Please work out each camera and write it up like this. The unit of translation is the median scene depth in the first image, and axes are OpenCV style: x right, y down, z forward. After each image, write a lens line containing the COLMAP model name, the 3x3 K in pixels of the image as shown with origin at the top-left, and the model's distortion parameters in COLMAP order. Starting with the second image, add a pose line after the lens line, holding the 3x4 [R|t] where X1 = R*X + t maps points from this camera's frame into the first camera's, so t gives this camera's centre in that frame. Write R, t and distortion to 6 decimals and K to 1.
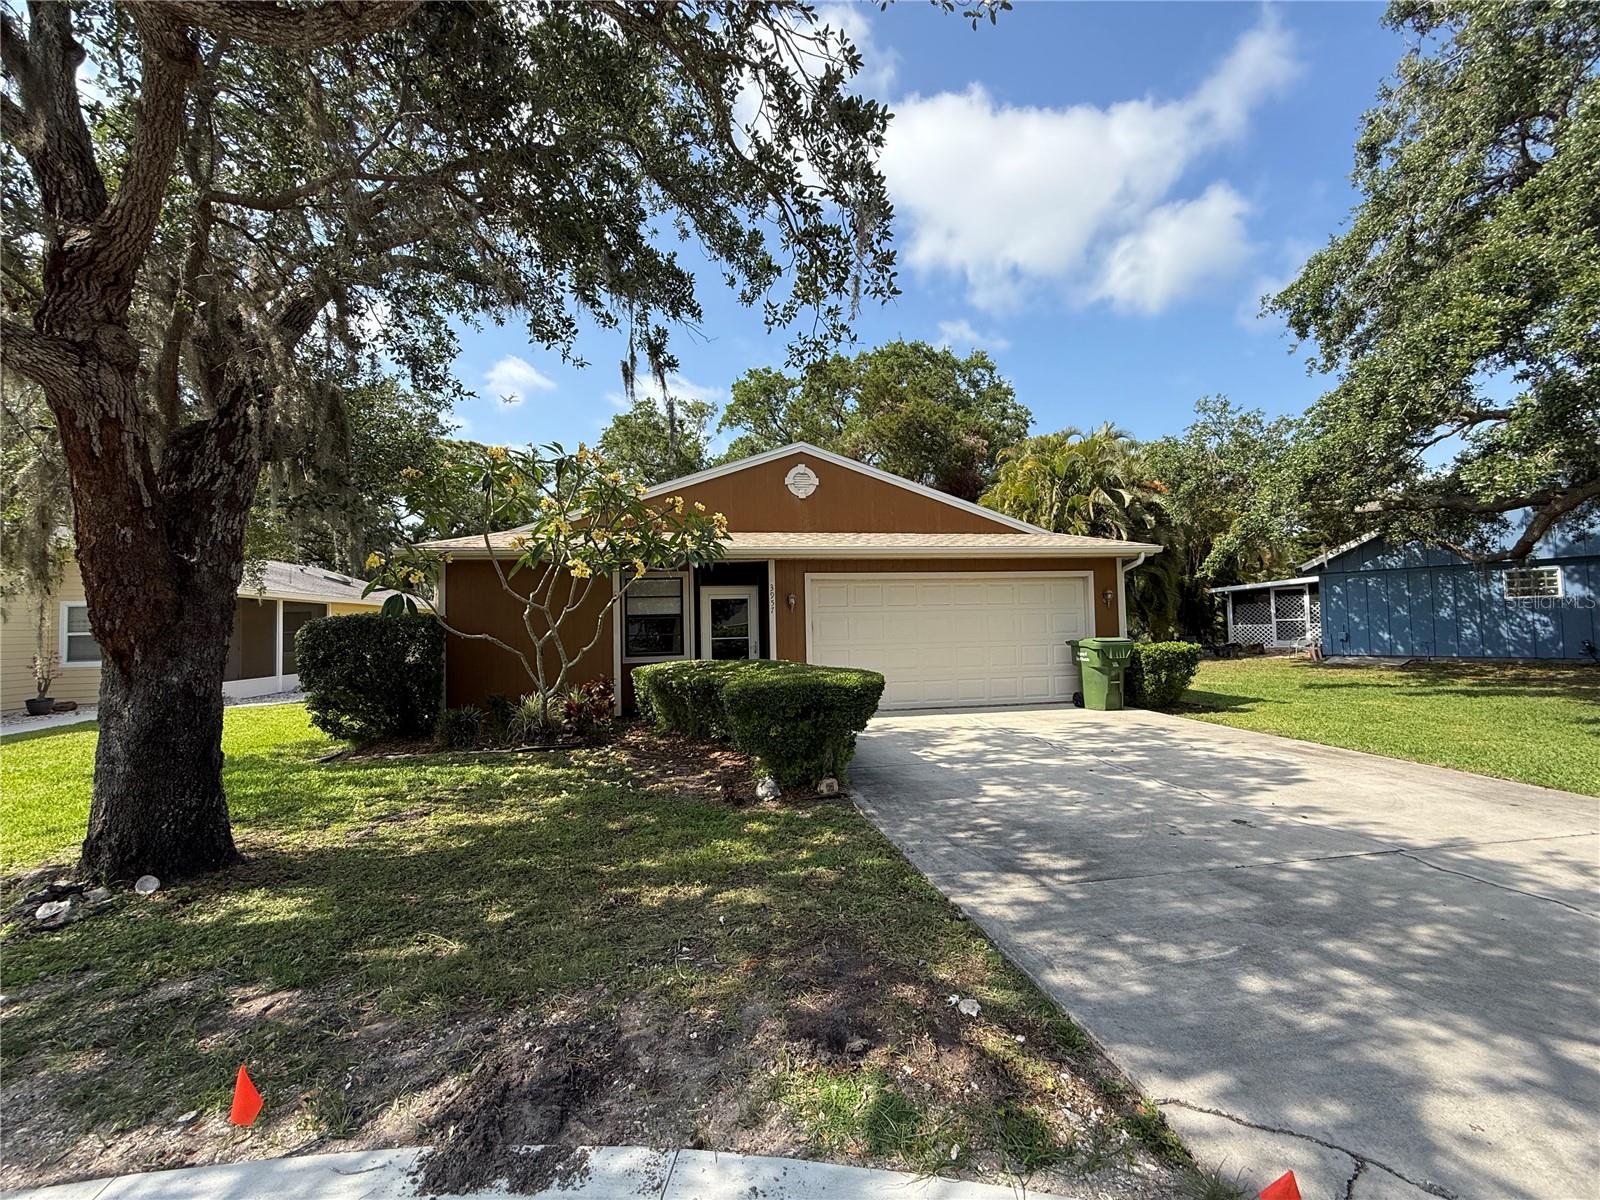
lens RADIAL K [[640.3, 0, 798.1], [0, 640.3, 608.3], [0, 0, 1]] dist [-0.000656, -0.000848]
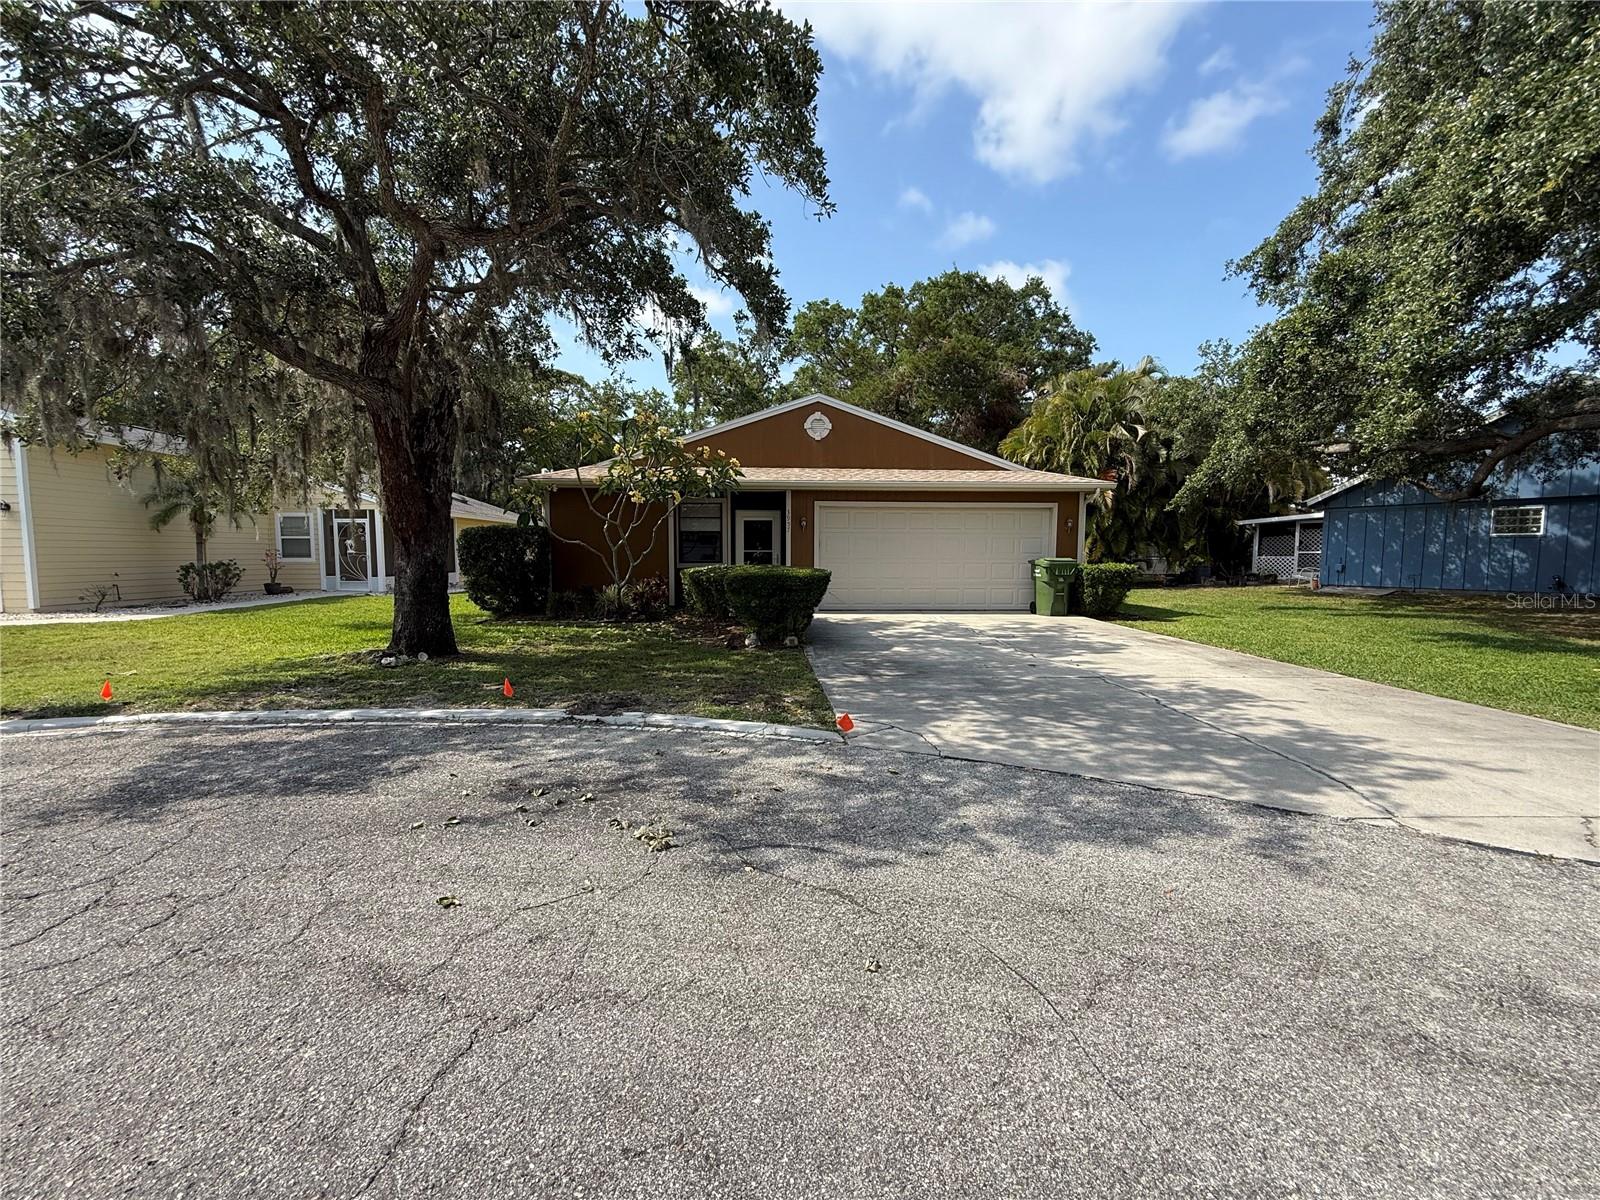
lens RADIAL K [[640.3, 0, 799.2], [0, 640.3, 609.3], [0, 0, 1]] dist [-0.000656, -0.000848]
pose [[0.992908, 0.036453, -0.113159, 0.115409], [-0.022674, 0.992424, 0.120746, 0.005290], [0.116704, -0.117324, 0.986213, -0.252894]]
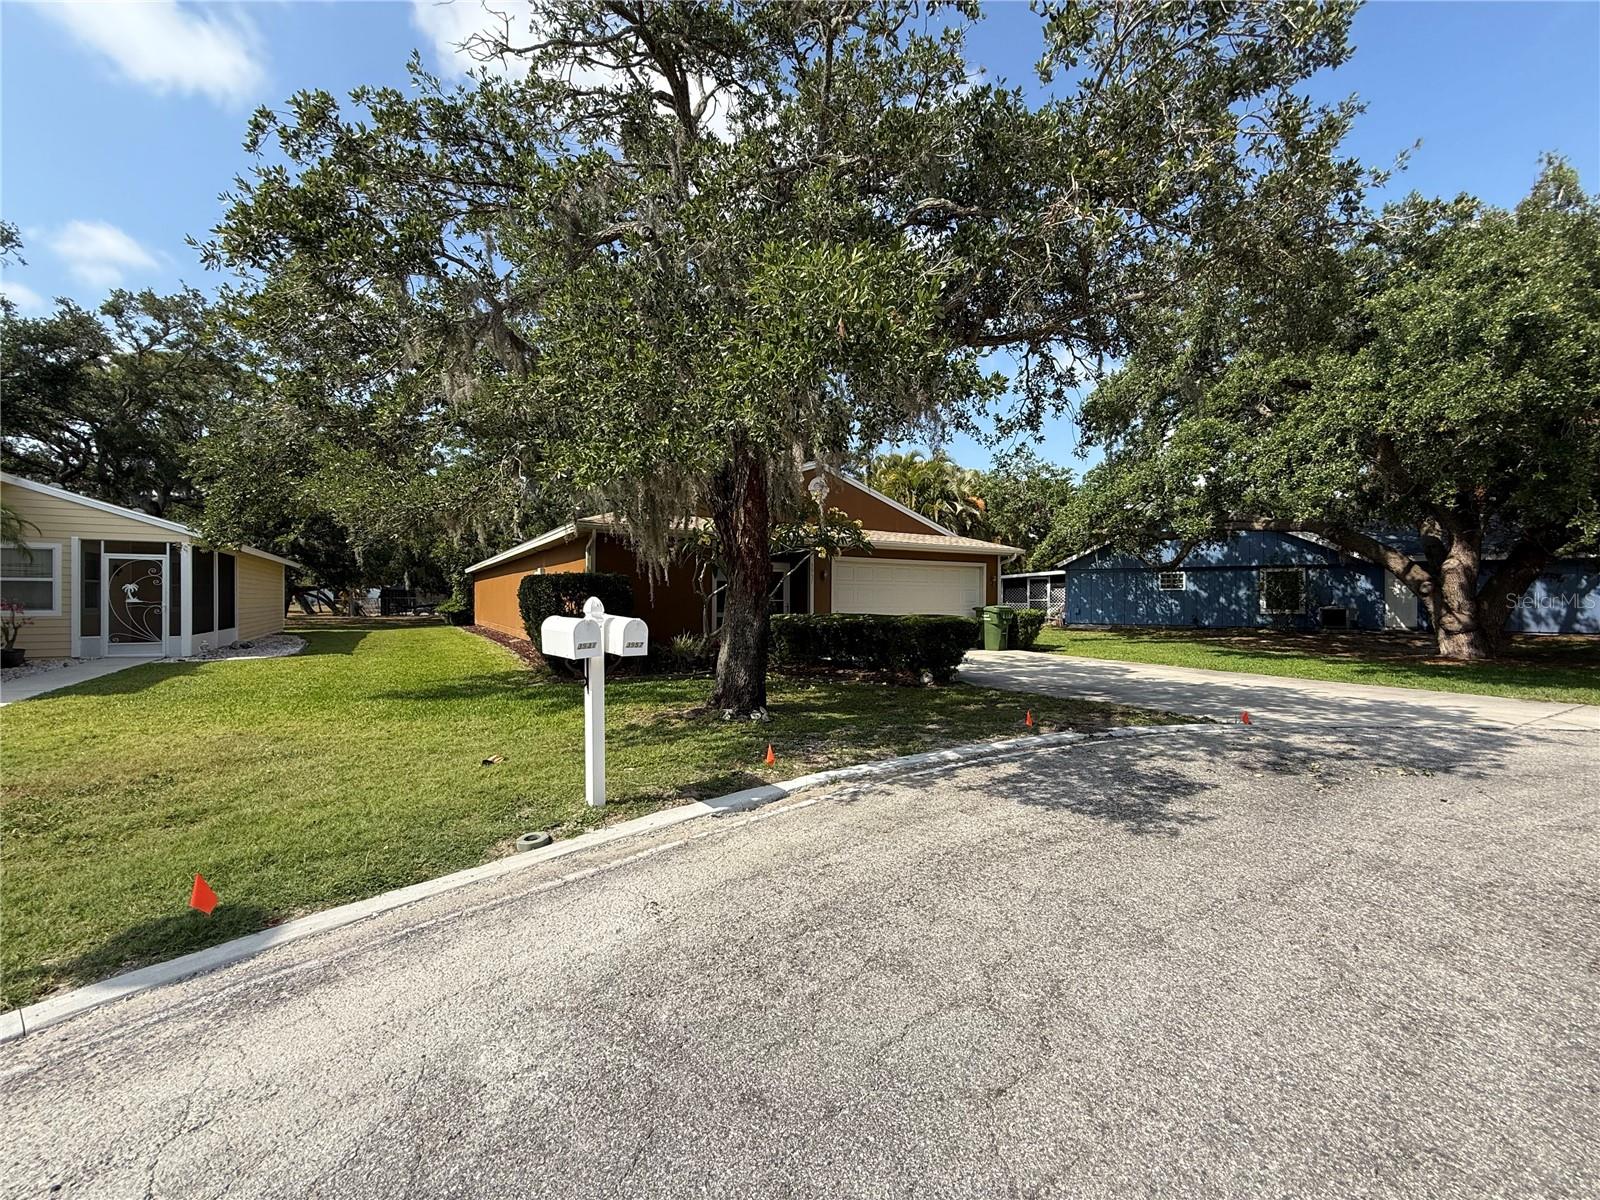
lens RADIAL K [[640.3, 0, 805.4], [0, 640.3, 612.2], [0, 0, 1]] dist [-0.000656, -0.000848]
pose [[0.924338, 0.018499, 0.381126, -0.508685], [-0.036357, 0.998550, 0.039709, 0.013709], [-0.379839, -0.050561, 0.923670, -0.263969]]
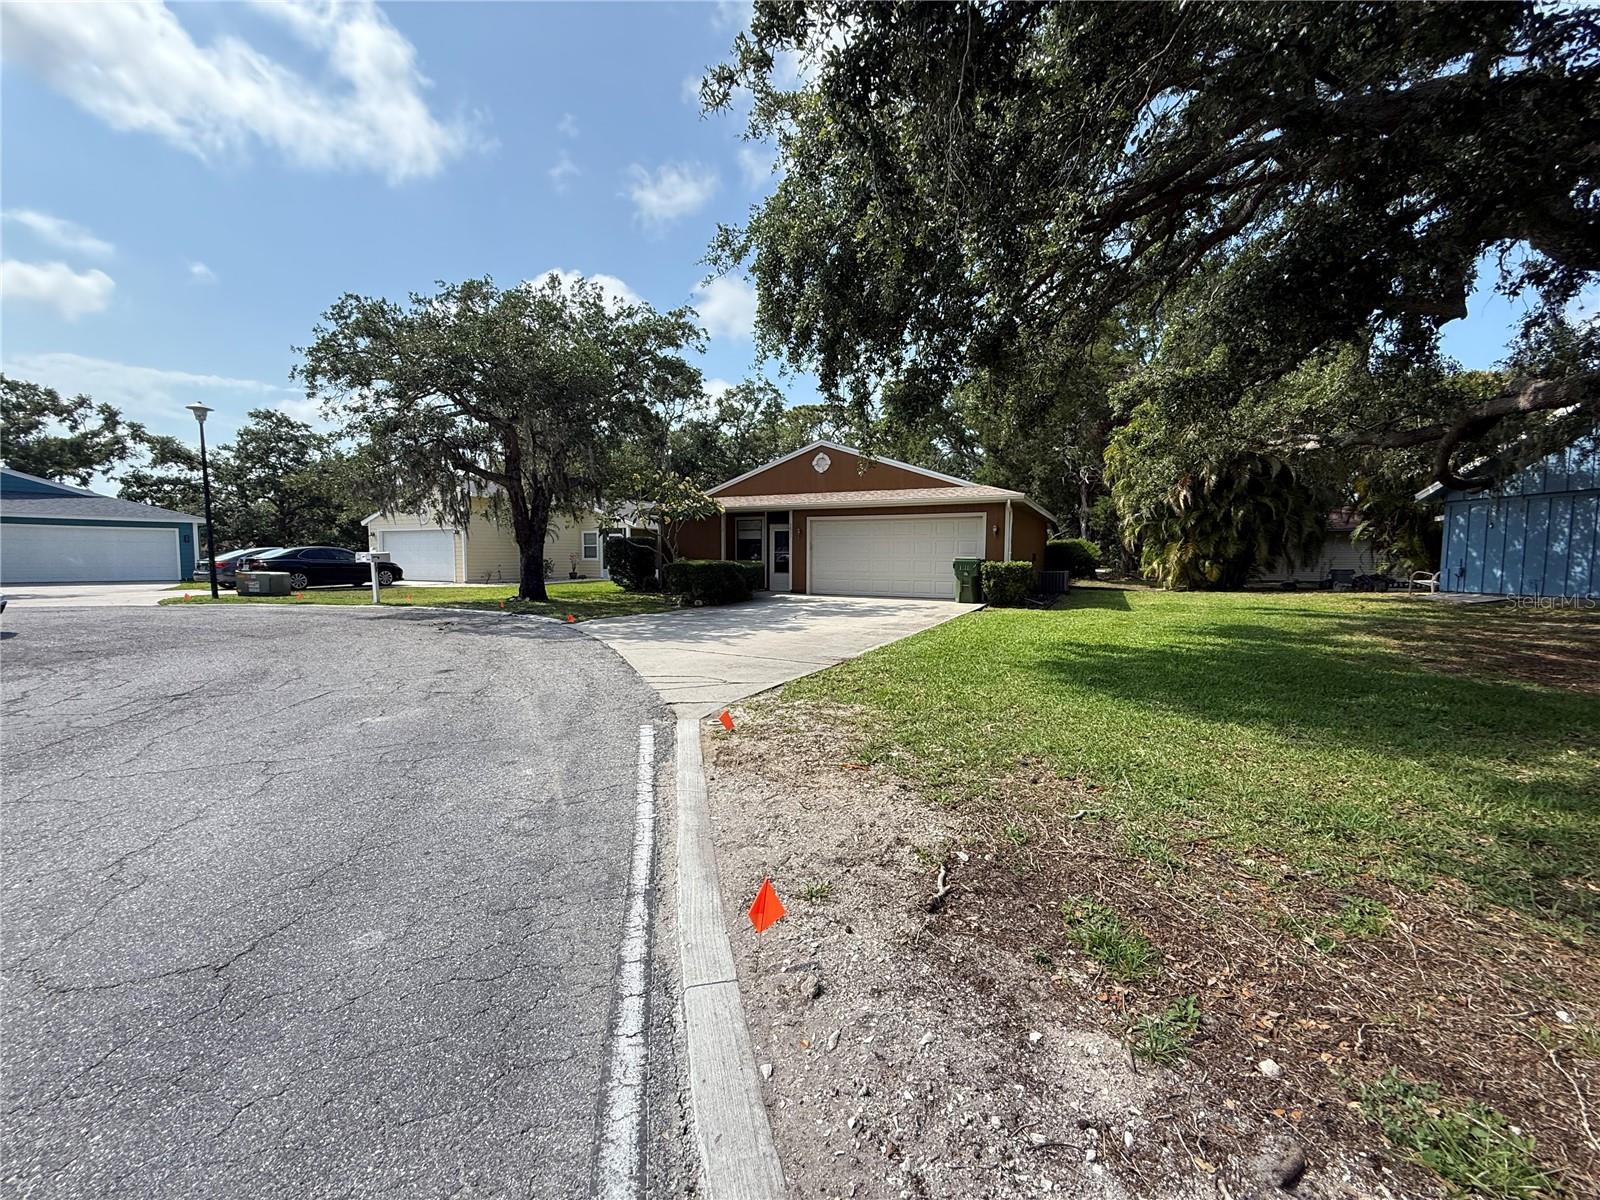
lens RADIAL K [[640.3, 0, 810.4], [0, 640.3, 604.5], [0, 0, 1]] dist [-0.000656, -0.000848]
pose [[0.803768, 0.069674, -0.590849, 0.965589], [-0.005781, 0.993987, 0.109347, -0.005578], [0.594915, -0.084474, 0.799337, -0.406144]]
